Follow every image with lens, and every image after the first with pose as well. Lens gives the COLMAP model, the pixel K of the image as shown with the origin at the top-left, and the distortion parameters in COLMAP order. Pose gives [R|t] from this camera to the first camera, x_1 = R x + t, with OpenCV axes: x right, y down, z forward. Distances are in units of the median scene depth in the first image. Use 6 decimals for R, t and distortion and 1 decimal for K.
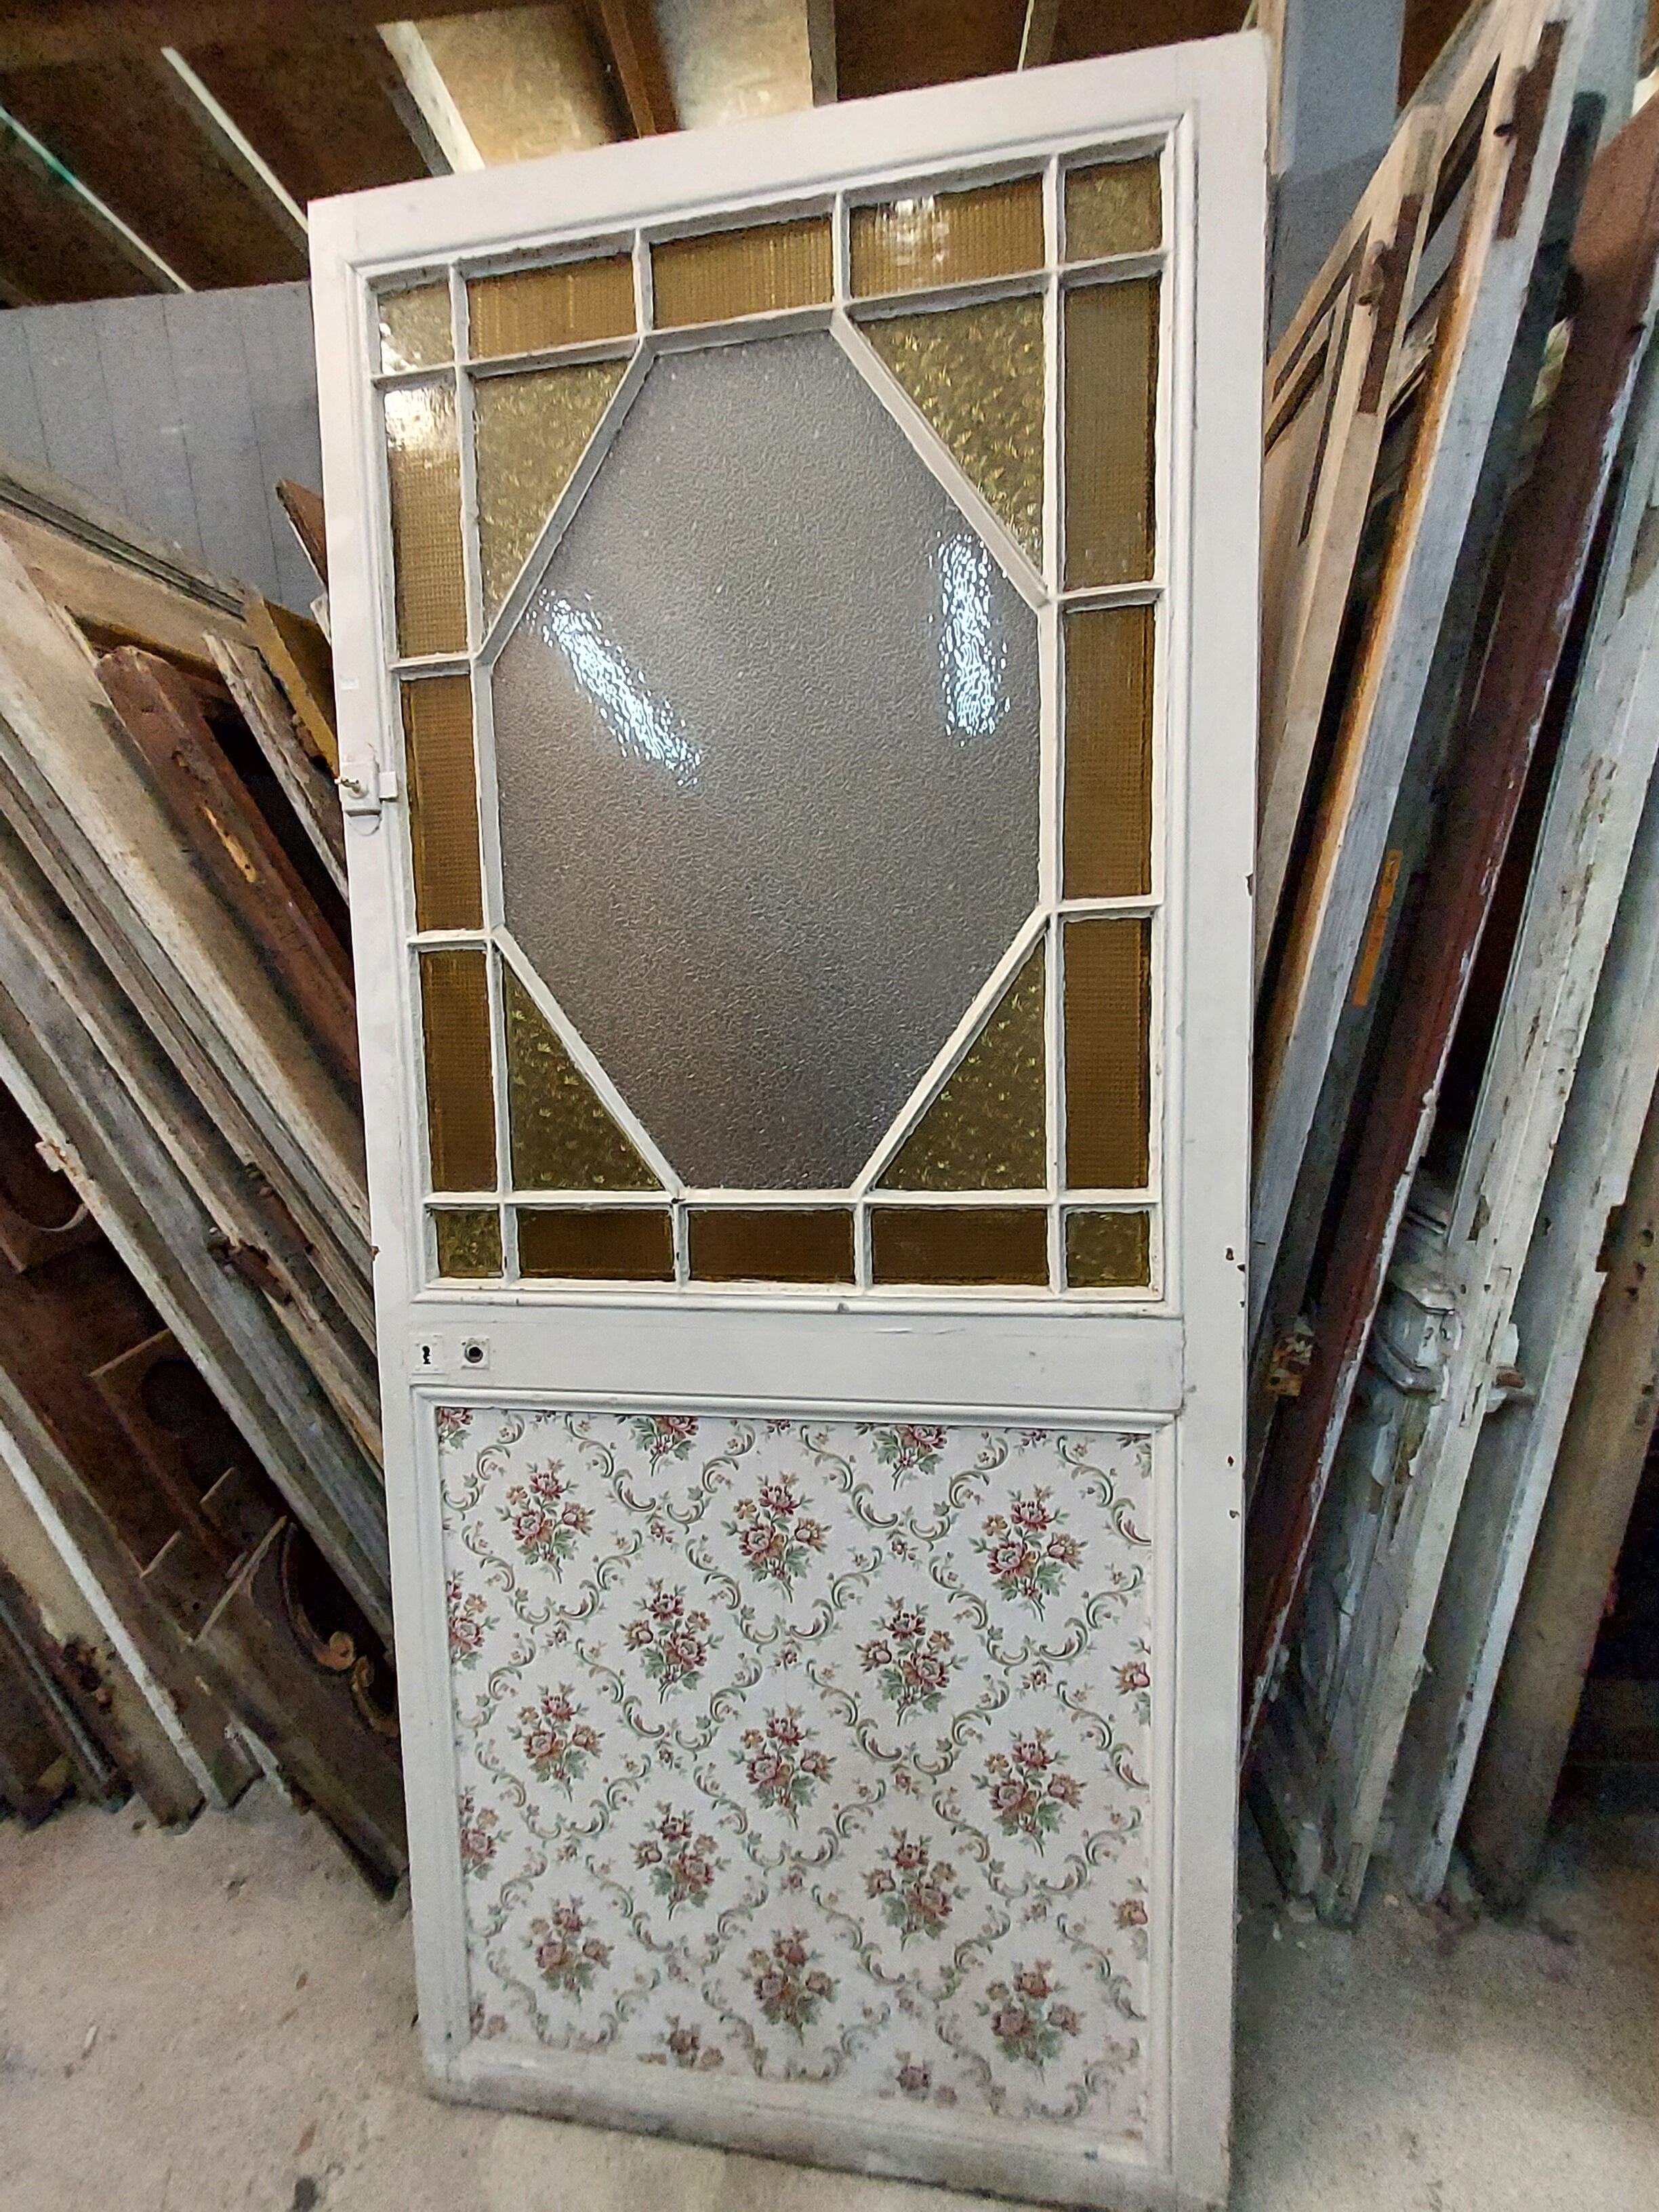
lens RADIAL K [[915.8, 0, 825.6], [0, 915.8, 1111.5], [0, 0, 1]] dist [0.002871, 0.000753]
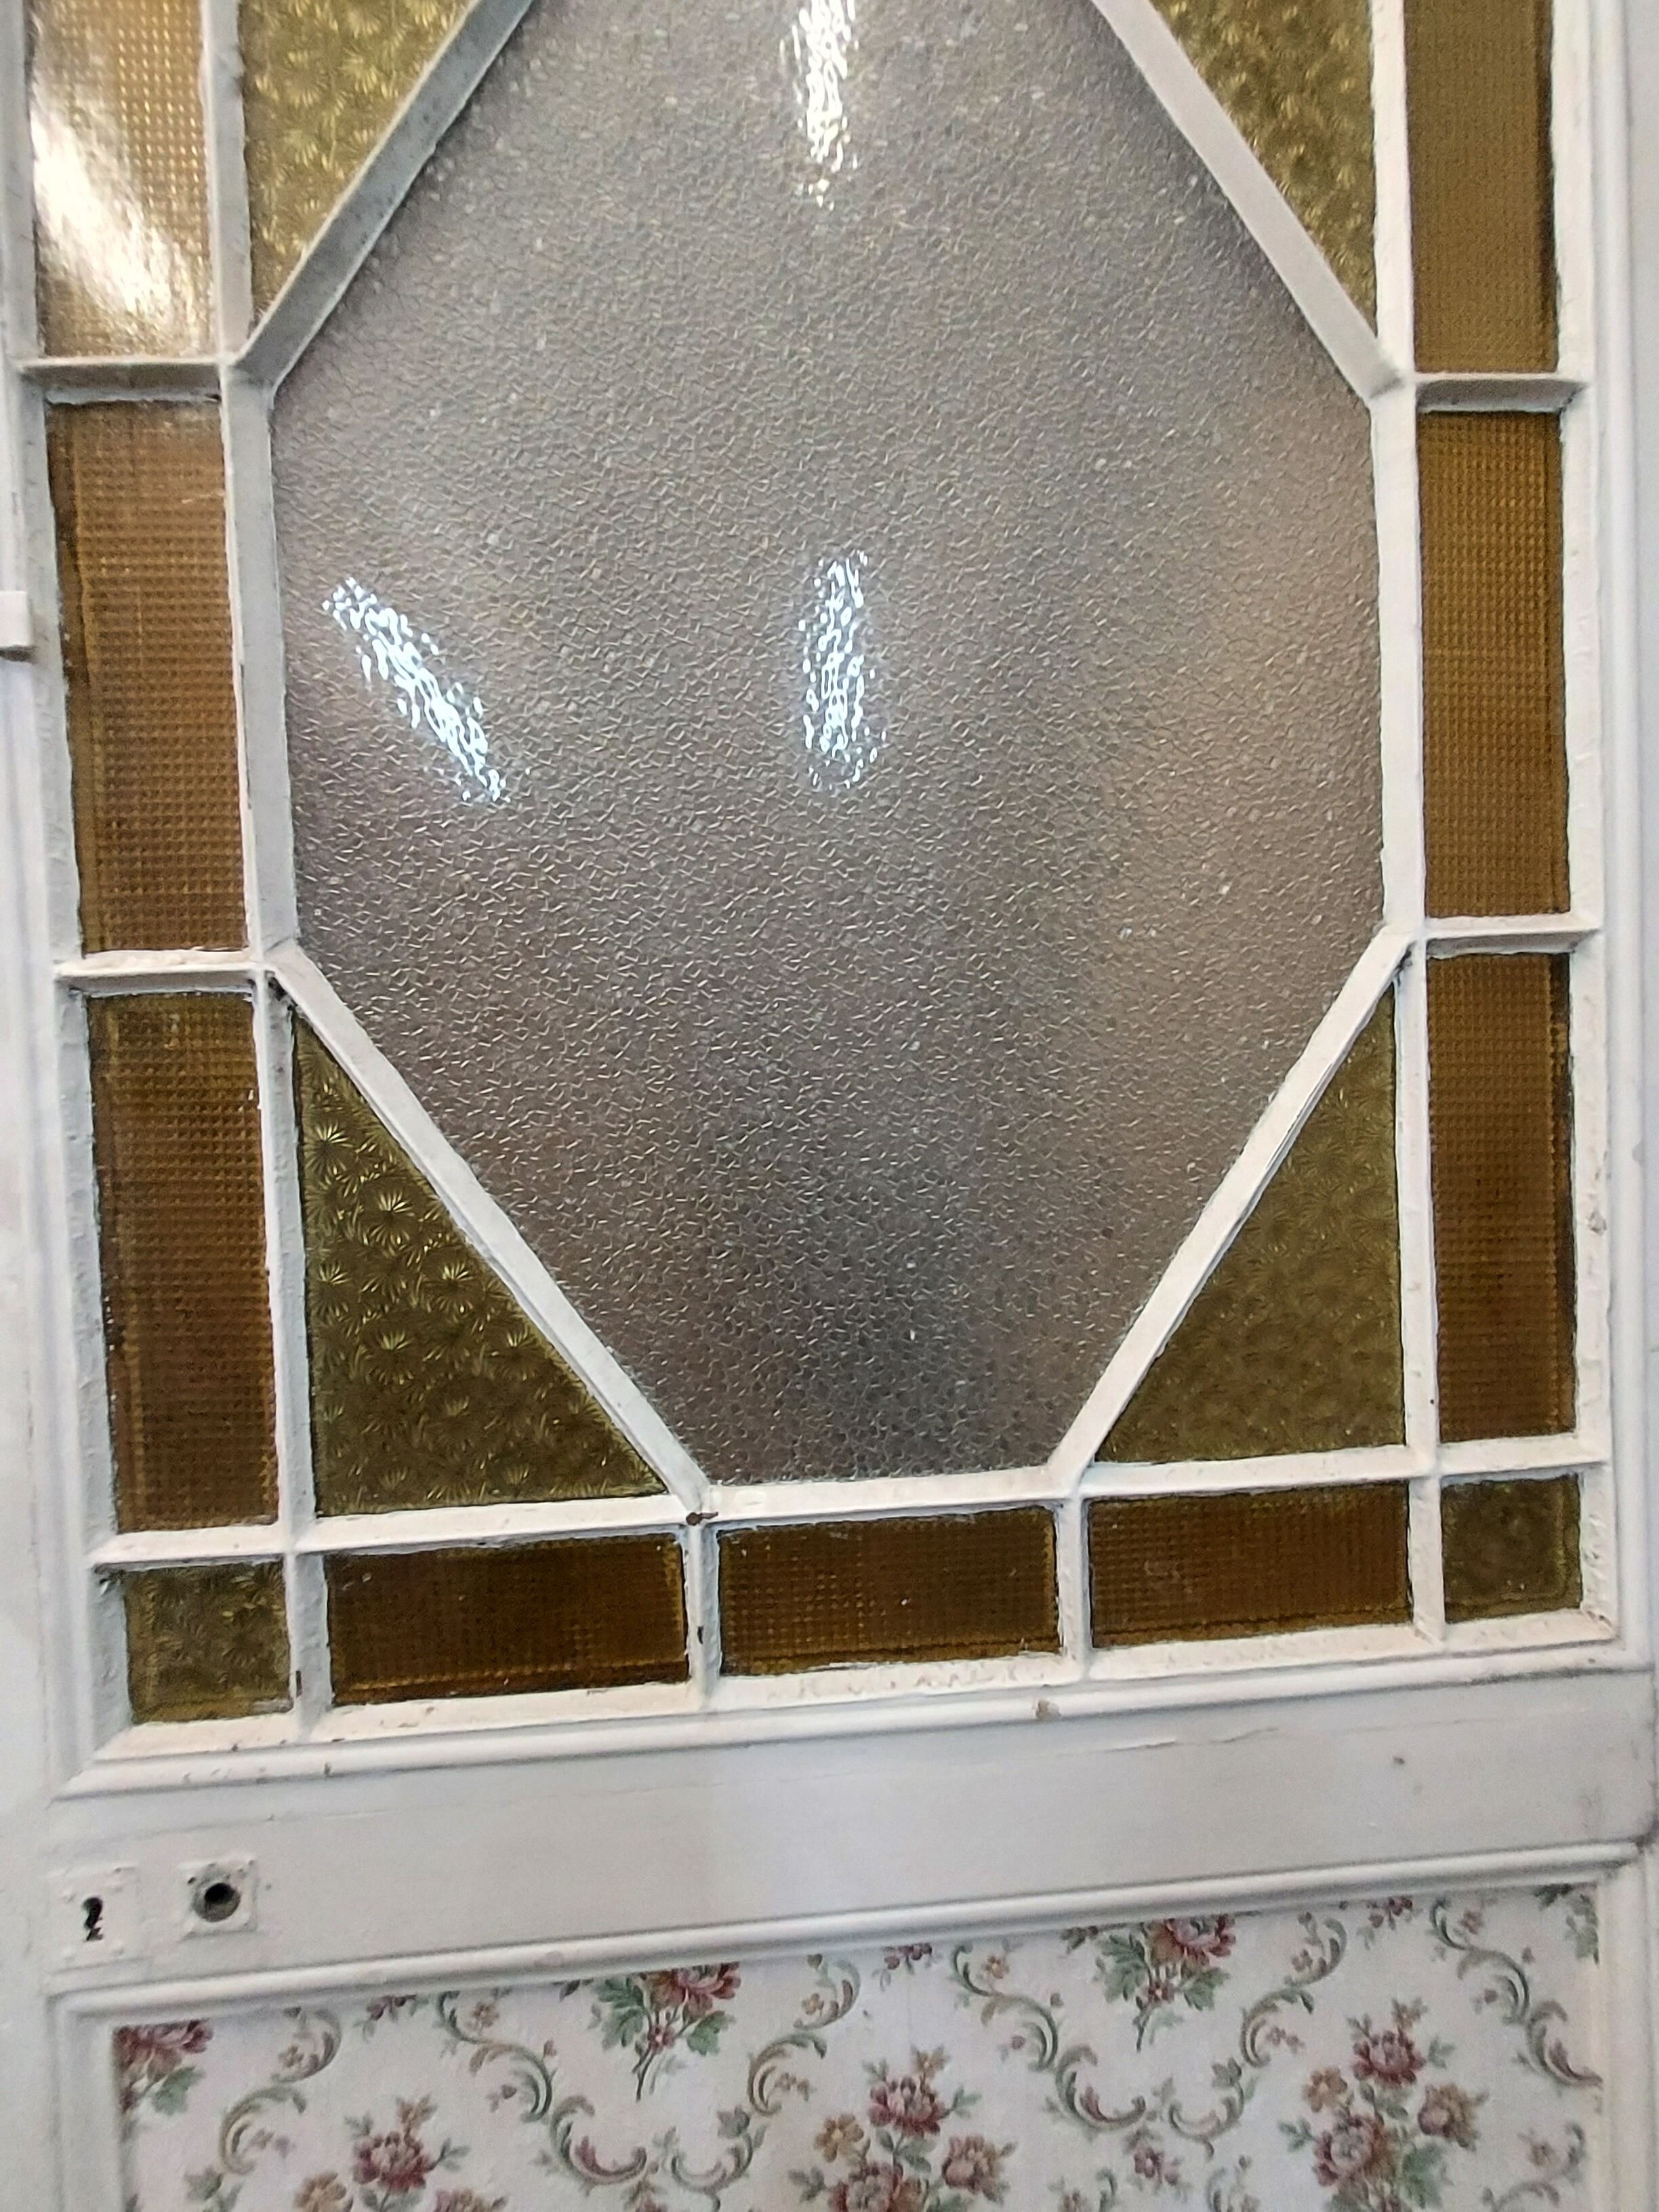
lens RADIAL K [[915.8, 0, 825.6], [0, 915.8, 1111.5], [0, 0, 1]] dist [0.002871, 0.000753]
pose [[0.974628, -0.015214, 0.223311, -0.199488], [0.027418, 0.998289, -0.051653, -0.088021], [-0.222143, 0.056465, 0.973378, 0.502791]]
